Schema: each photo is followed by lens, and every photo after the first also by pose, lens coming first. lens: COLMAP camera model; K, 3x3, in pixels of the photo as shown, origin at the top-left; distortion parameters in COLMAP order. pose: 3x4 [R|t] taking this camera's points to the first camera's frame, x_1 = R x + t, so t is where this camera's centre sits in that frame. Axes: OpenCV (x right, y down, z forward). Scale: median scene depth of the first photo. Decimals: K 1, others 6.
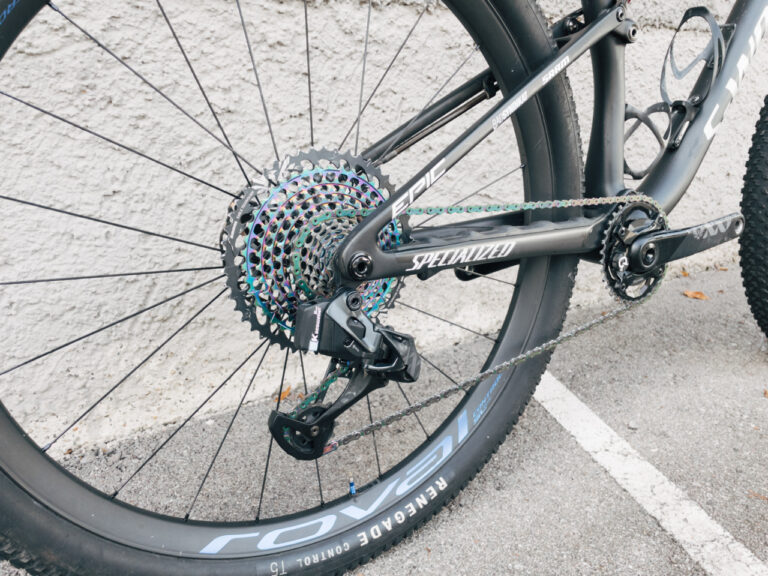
lens RADIAL K [[585.1, 0, 383.1], [0, 585.1, 289.1], [0, 0, 1]] dist [0.060217, -0.092904]
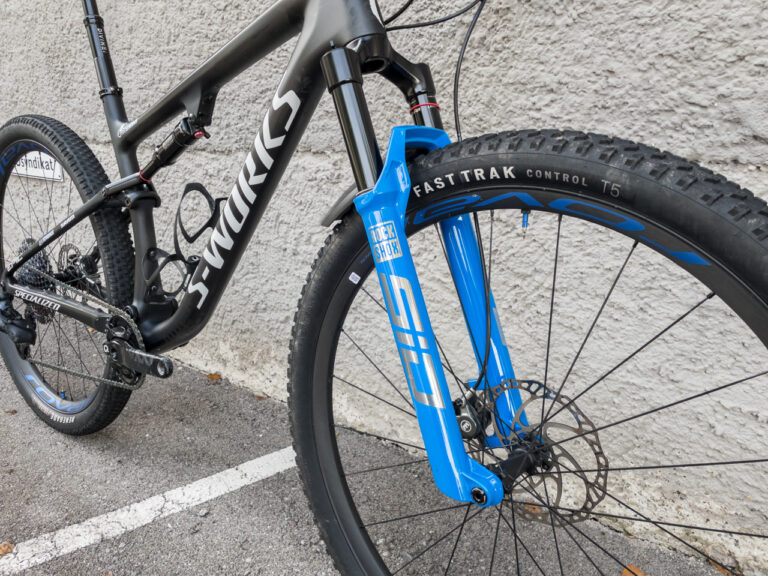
lens RADIAL K [[585.1, 0, 384.6], [0, 585.1, 285.6], [0, 0, 1]] dist [0.060217, -0.092904]
pose [[0.347480, 0.258274, -0.901417, 1.674539], [-0.289223, 0.943968, 0.158976, -0.546943], [0.891968, 0.205470, 0.402709, 0.848753]]
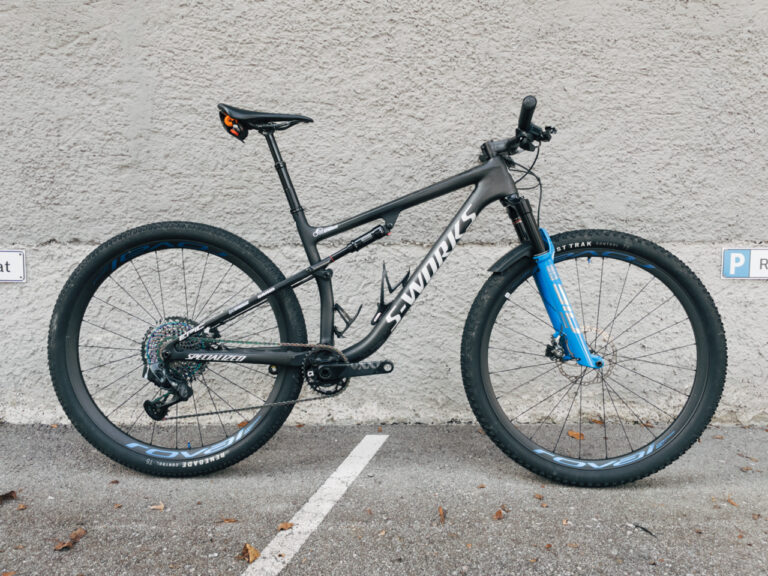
lens RADIAL K [[585.1, 0, 385.5], [0, 585.1, 281.2], [0, 0, 1]] dist [0.060217, -0.092904]
pose [[0.851007, 0.058188, -0.521921, 1.525808], [-0.168046, 0.971759, -0.165665, -0.056780], [0.497542, 0.228689, 0.836752, -0.682051]]
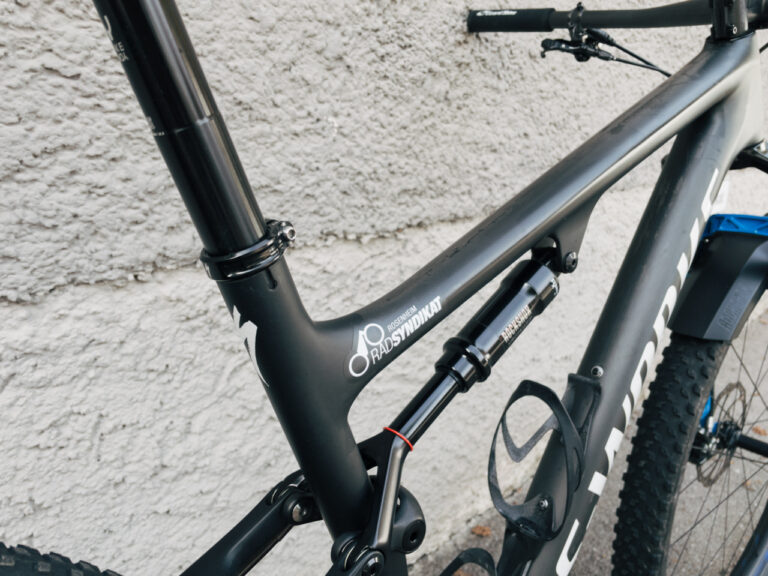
lens RADIAL K [[585.1, 0, 385.2], [0, 585.1, 280.9], [0, 0, 1]] dist [0.060217, -0.092904]
pose [[0.984277, -0.017172, 0.175792, 0.261968], [0.020904, 0.999593, -0.019399, -0.536955], [-0.175388, 0.022769, 0.984236, 0.418353]]
